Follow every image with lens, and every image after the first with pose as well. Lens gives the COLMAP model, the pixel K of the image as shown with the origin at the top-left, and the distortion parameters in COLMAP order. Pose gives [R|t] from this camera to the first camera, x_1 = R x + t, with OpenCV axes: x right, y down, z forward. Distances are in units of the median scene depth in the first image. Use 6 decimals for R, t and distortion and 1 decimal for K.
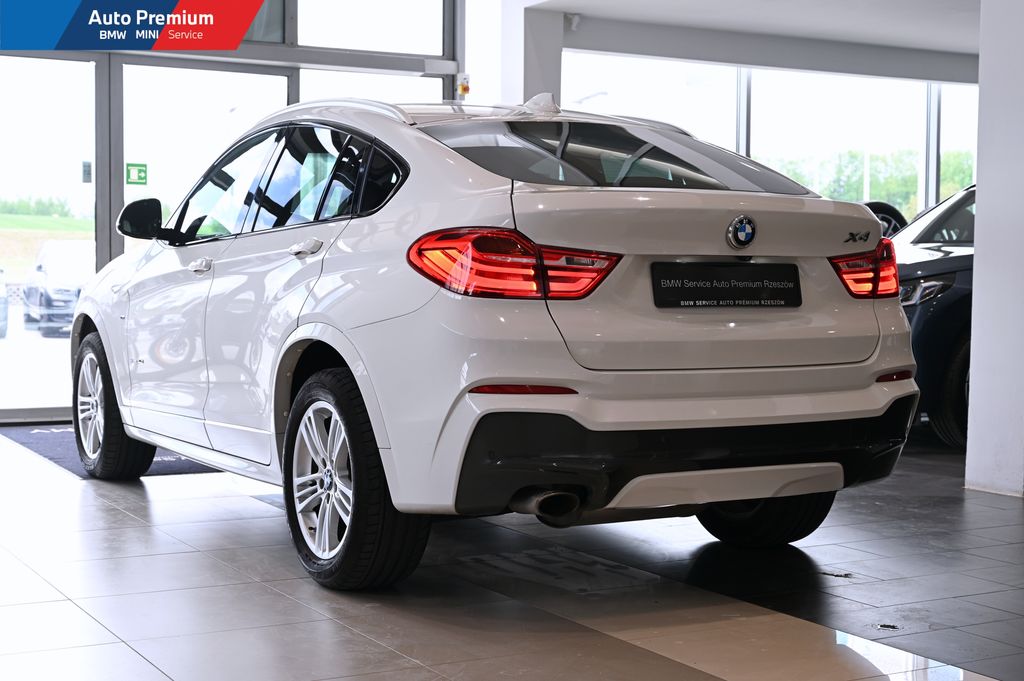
lens RADIAL K [[1574.7, 0, 508.8], [0, 1574.7, 337.8], [0, 0, 1]] dist [-0.001372, 0.000000]
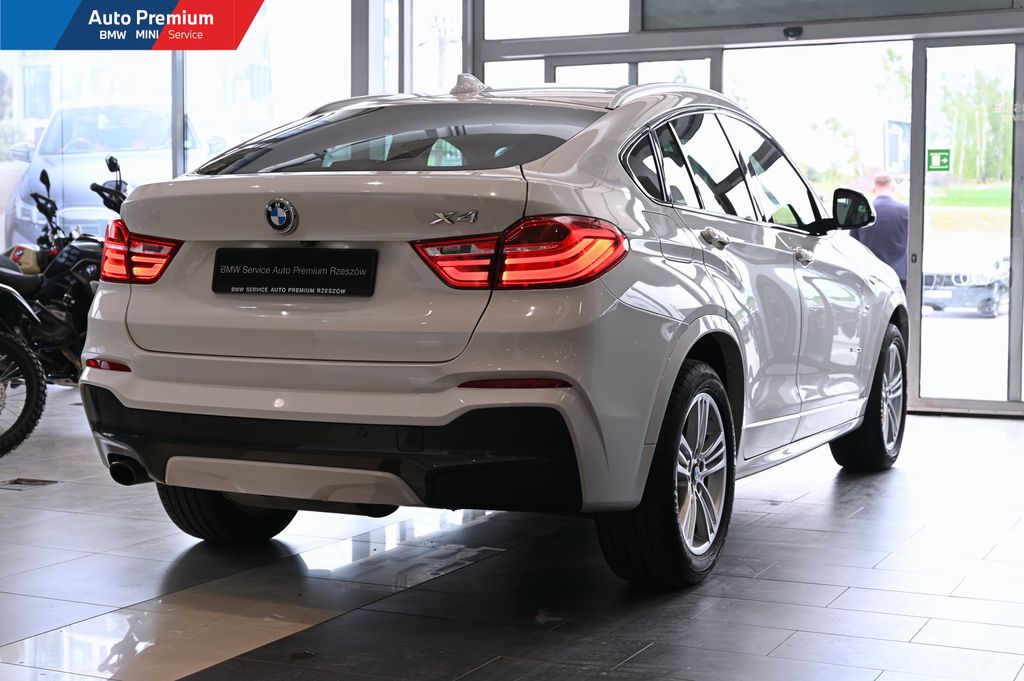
lens RADIAL K [[1574.7, 0, 508.8], [0, 1574.7, 338.0], [0, 0, 1]] dist [-0.001372, 0.000000]
pose [[0.579872, 0.041784, -0.813635, 0.993201], [-0.037218, 0.999000, 0.024778, -0.021881], [0.813857, 0.015913, 0.580847, 0.552026]]
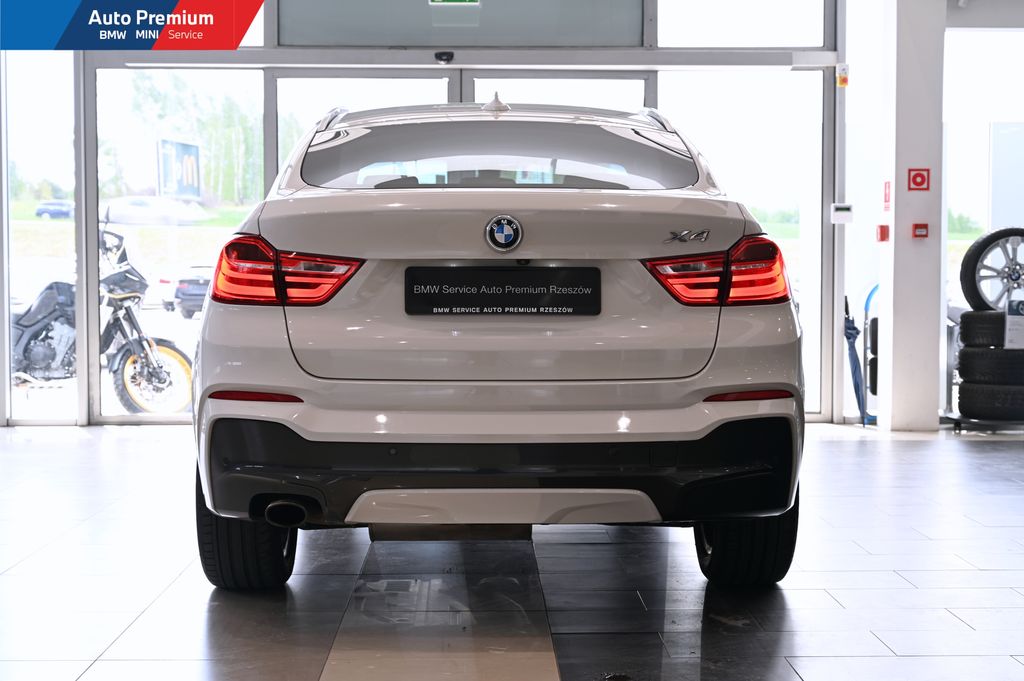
lens RADIAL K [[1609.9, 0, 506.4], [0, 1609.9, 346.0], [0, 0, 1]] dist [0.043096, 0.000000]
pose [[0.884789, 0.014140, -0.465777, 0.582133], [-0.014618, 0.999890, 0.002586, -0.003645], [0.465762, 0.004520, 0.884898, 0.163041]]
